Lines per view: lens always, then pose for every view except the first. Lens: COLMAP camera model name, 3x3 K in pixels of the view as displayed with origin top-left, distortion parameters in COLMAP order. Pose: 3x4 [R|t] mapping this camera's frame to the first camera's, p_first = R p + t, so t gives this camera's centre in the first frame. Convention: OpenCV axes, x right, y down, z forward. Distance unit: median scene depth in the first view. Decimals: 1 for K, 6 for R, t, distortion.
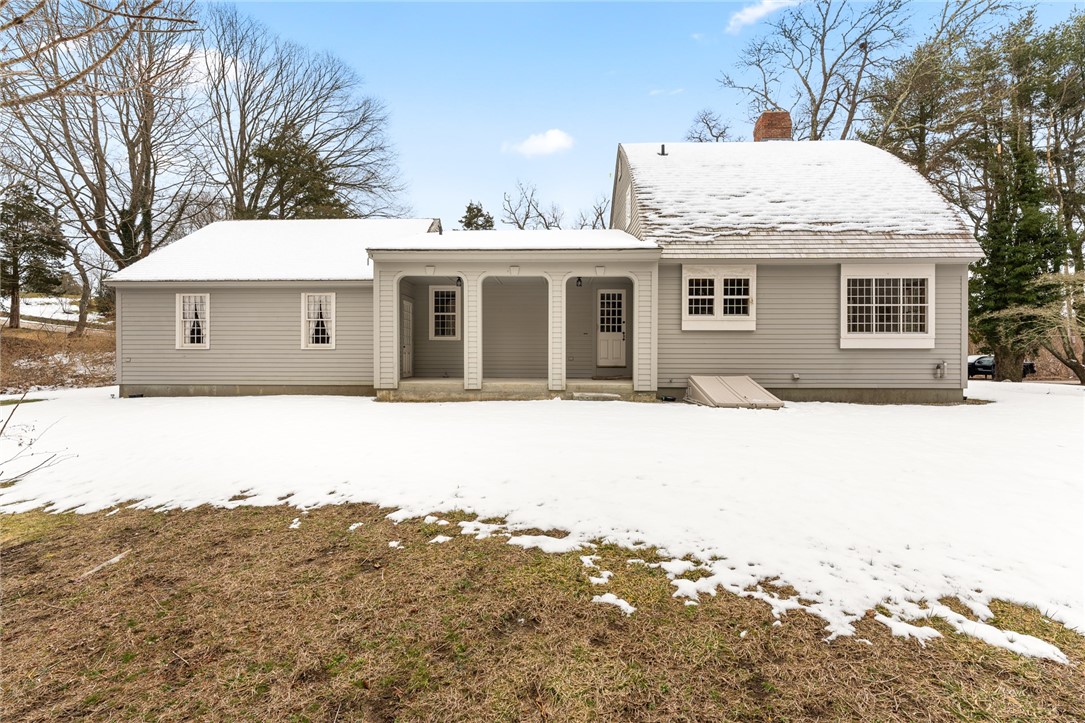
lens RADIAL K [[455.9, 0, 548.1], [0, 455.9, 381.8], [0, 0, 1]] dist [0.002059, 0.000115]
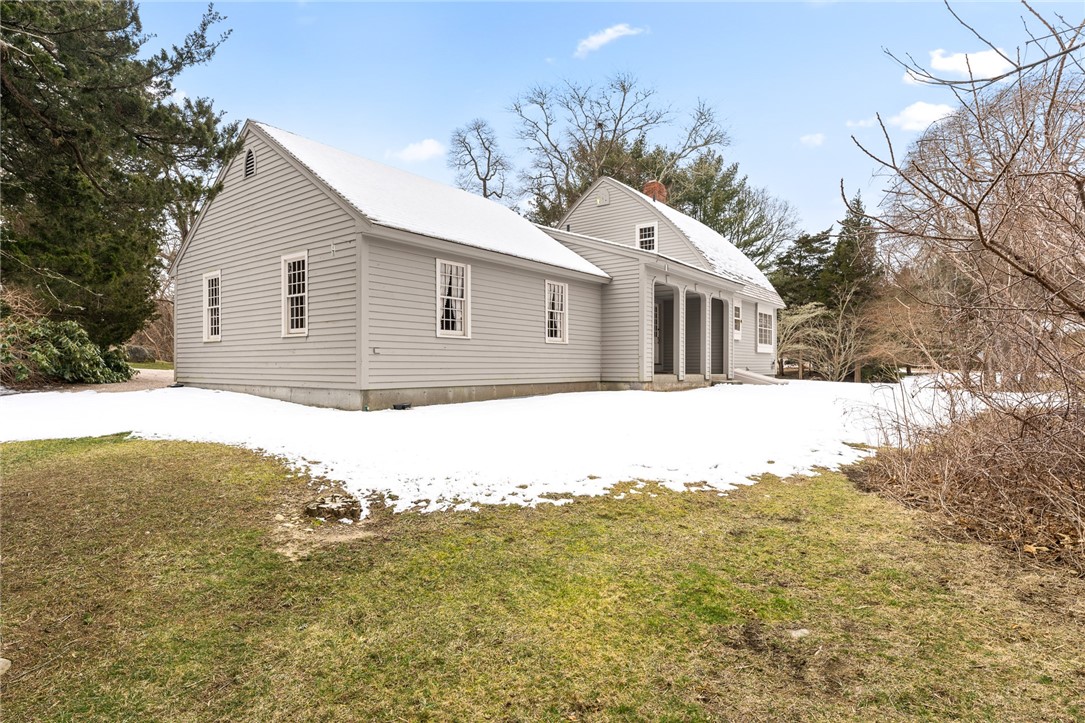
lens RADIAL K [[572.0, 0, 543.2], [0, 572.0, 362.2], [0, 0, 1]] dist [-0.000238, -0.000002]
pose [[0.590245, 0.001168, 0.807223, -1.431433], [0.003952, 0.999983, -0.004336, -0.028213], [-0.807214, 0.005749, 0.590230, 0.348693]]
